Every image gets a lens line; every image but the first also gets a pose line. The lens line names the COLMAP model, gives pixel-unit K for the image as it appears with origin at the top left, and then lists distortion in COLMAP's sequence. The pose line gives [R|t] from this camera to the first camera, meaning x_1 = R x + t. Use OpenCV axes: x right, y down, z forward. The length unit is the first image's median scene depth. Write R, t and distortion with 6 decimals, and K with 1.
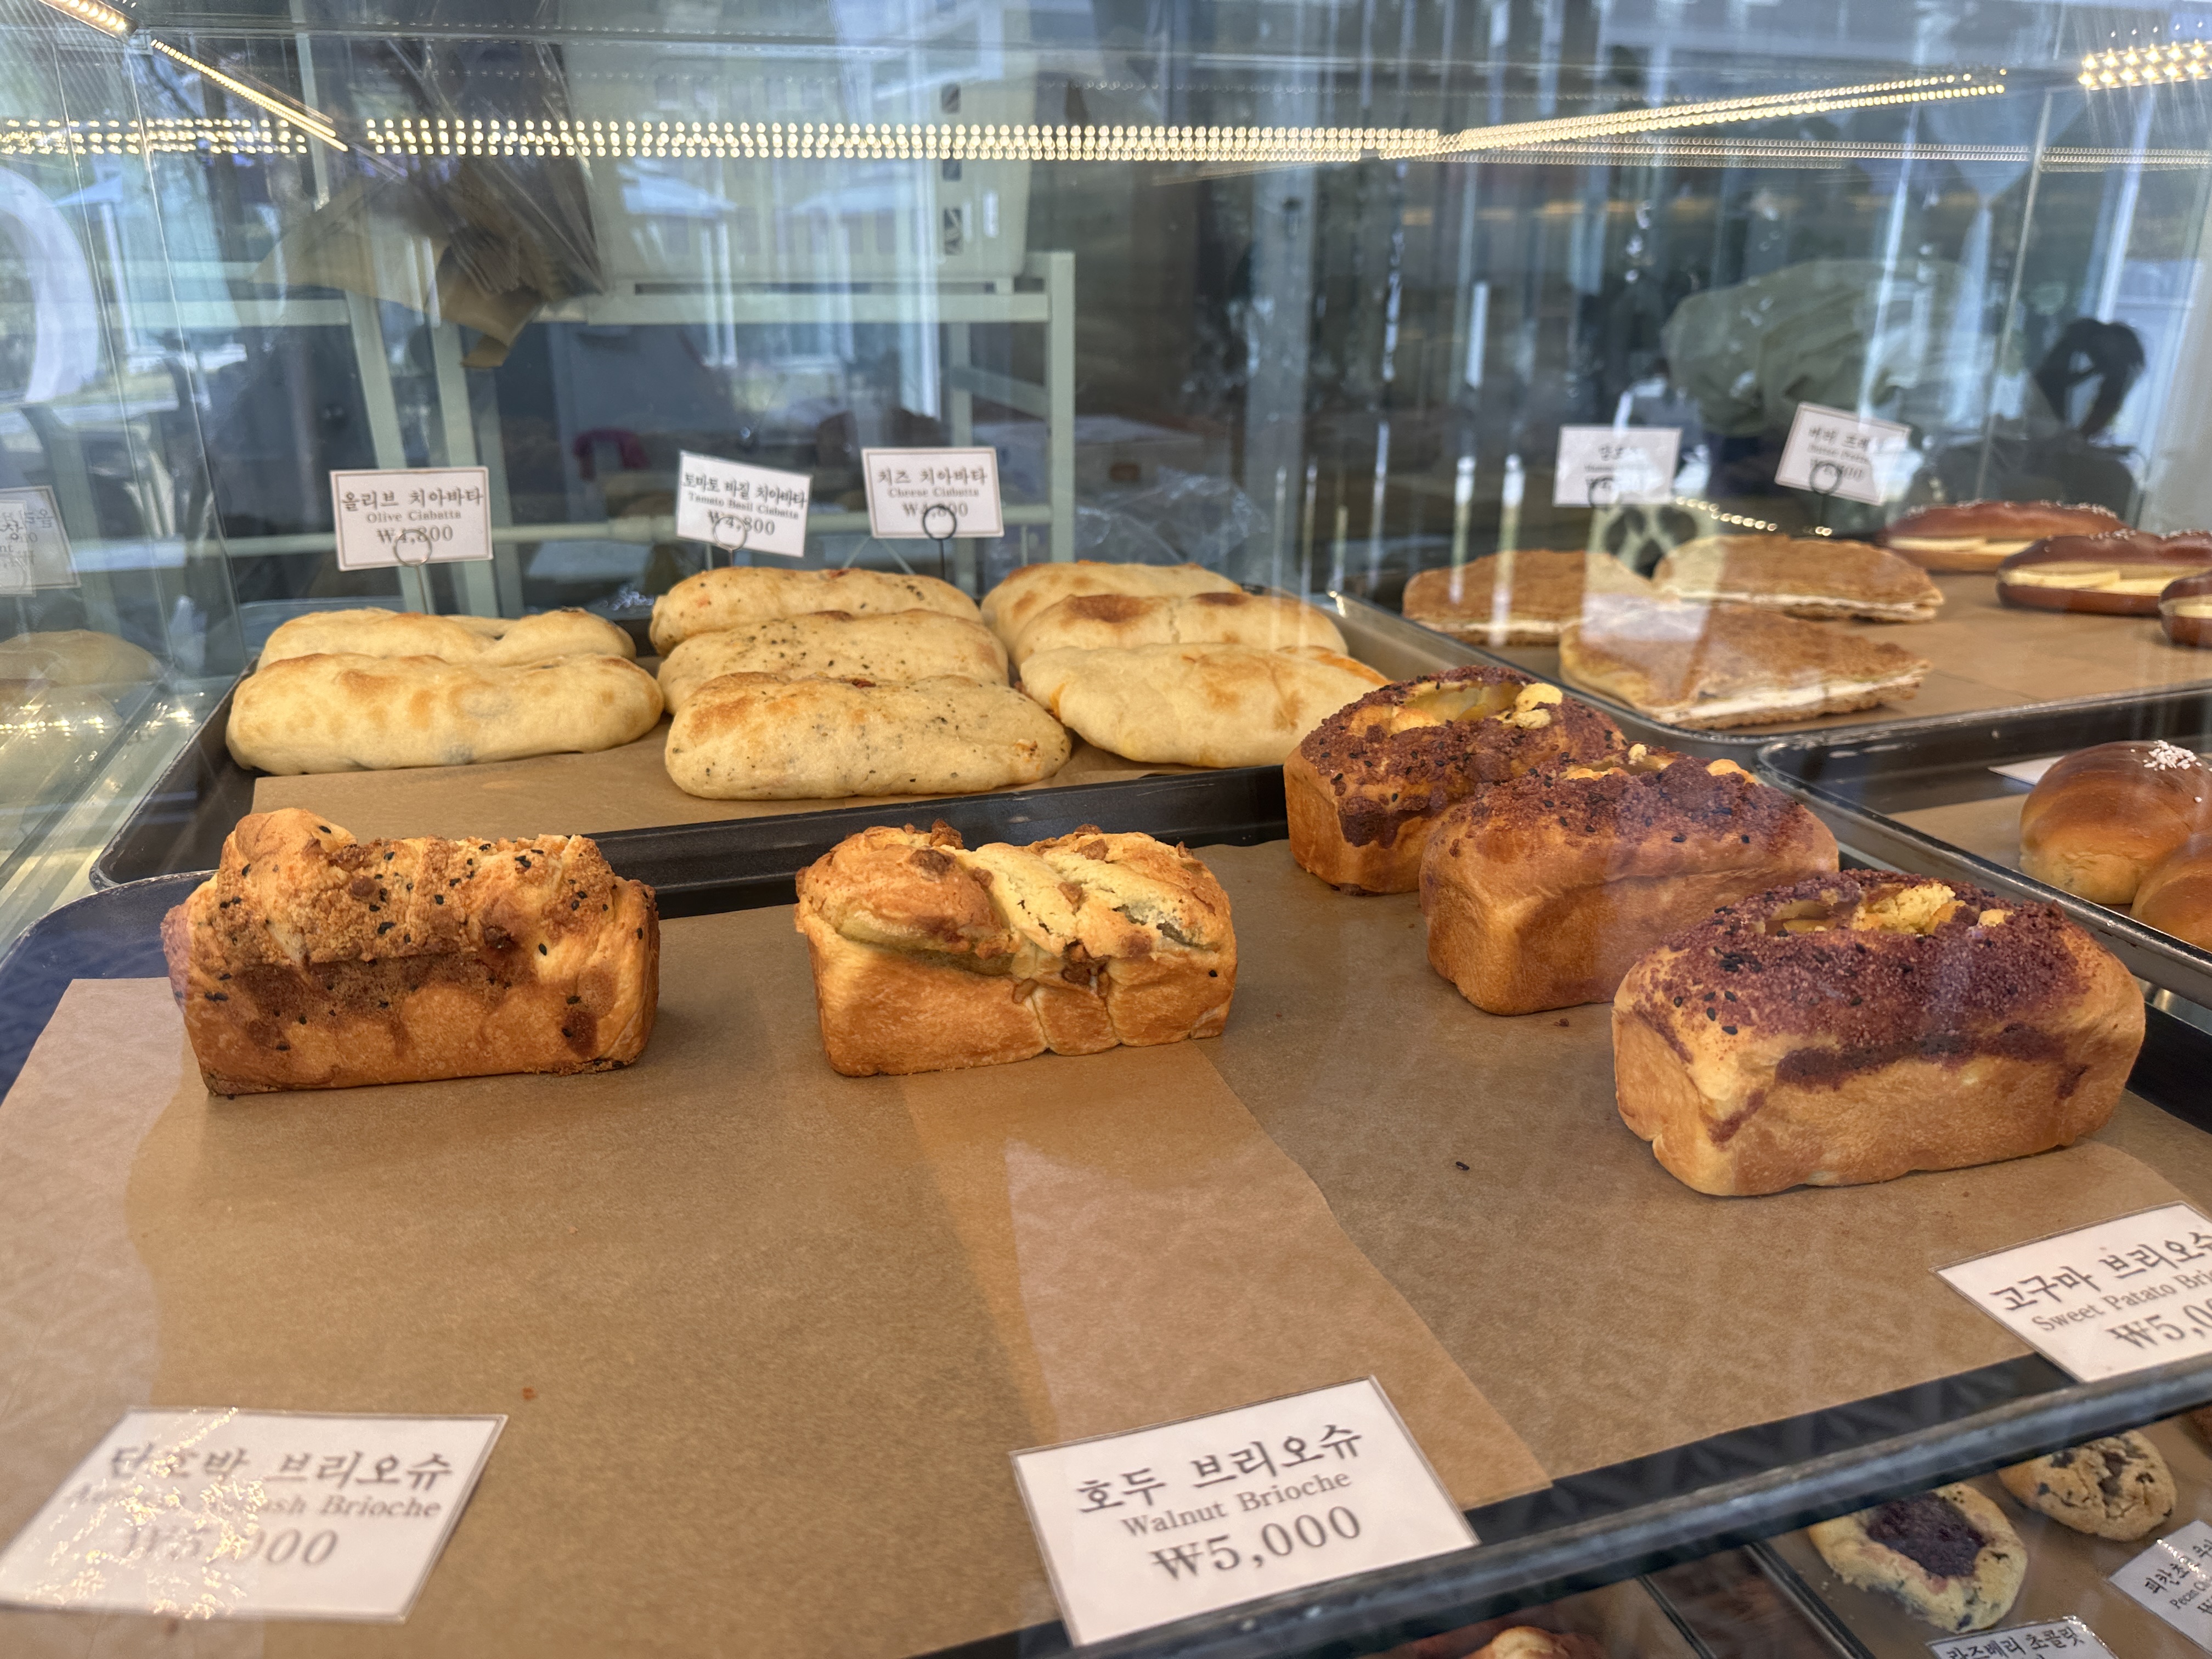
lens RADIAL K [[1637.0, 0, 1118.2], [0, 1637.0, 866.0], [0, 0, 1]] dist [0.199796, -0.361462]
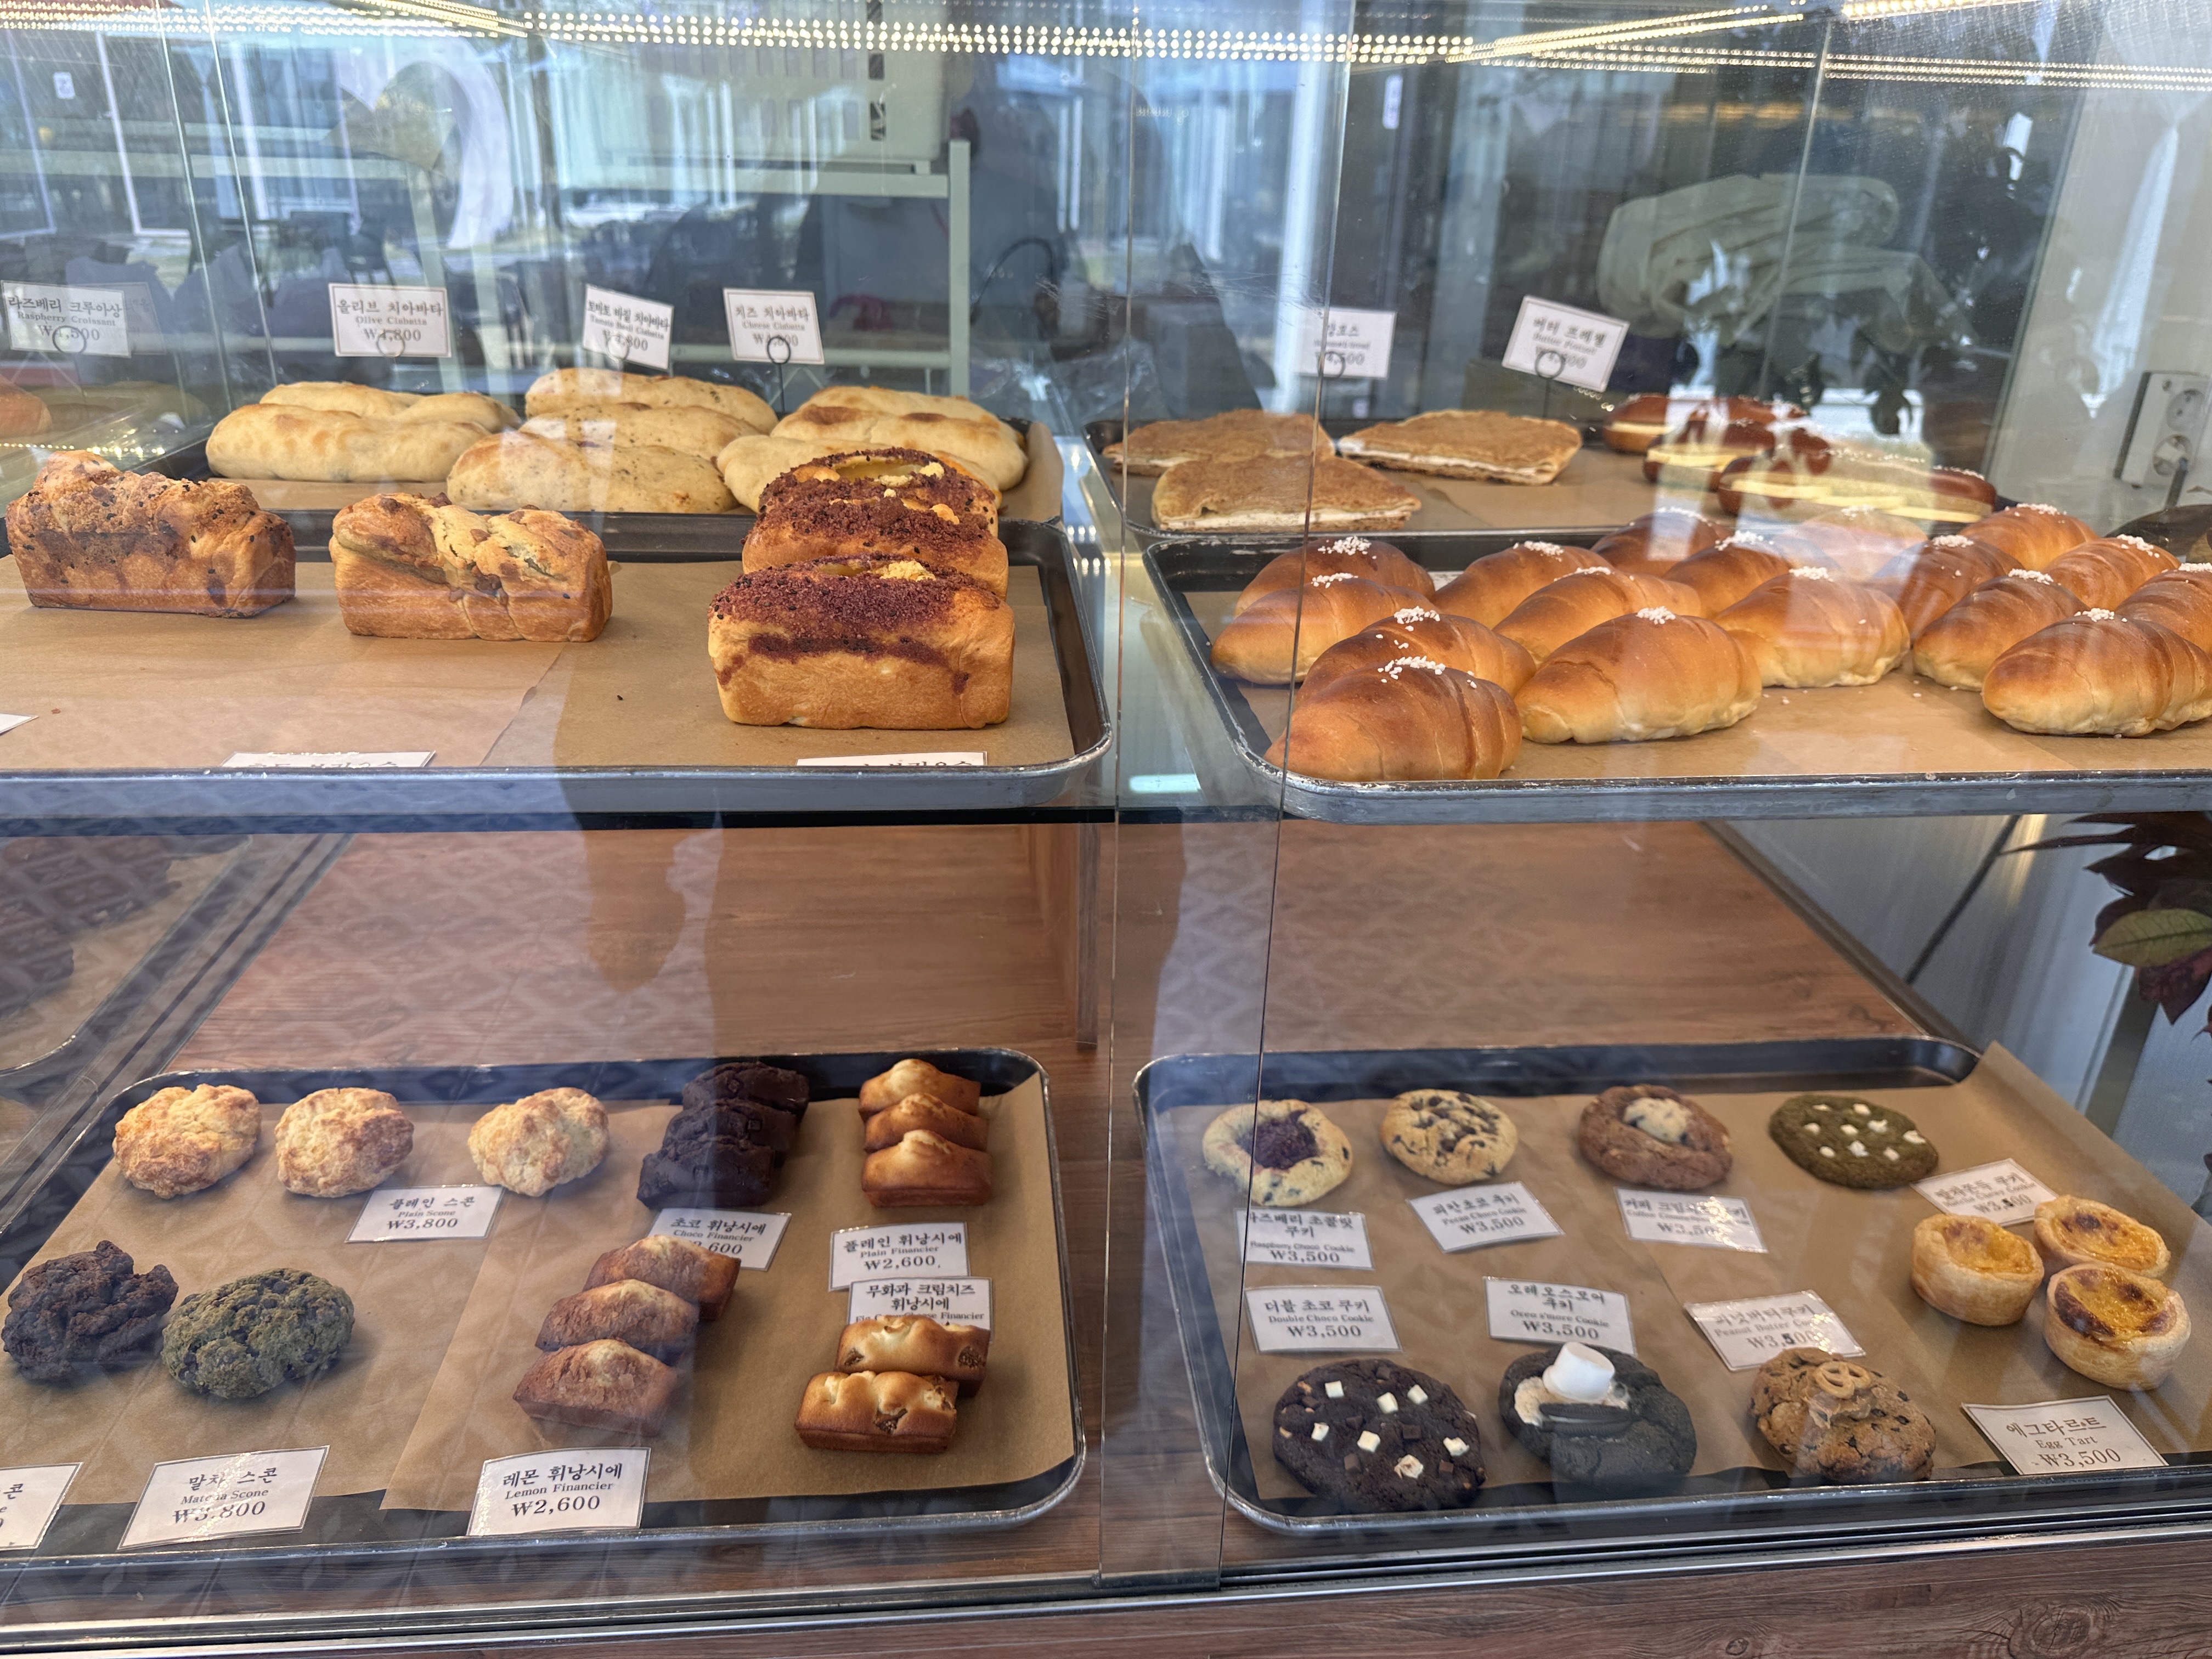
lens RADIAL K [[1661.8, 0, 1103.9], [0, 1661.8, 892.6], [0, 0, 1]] dist [0.091071, -0.103805]
pose [[0.971834, 0.120219, -0.202695, 0.578703], [-0.105479, 0.991030, 0.082058, 0.099944], [0.210742, -0.058367, 0.975798, -0.325439]]
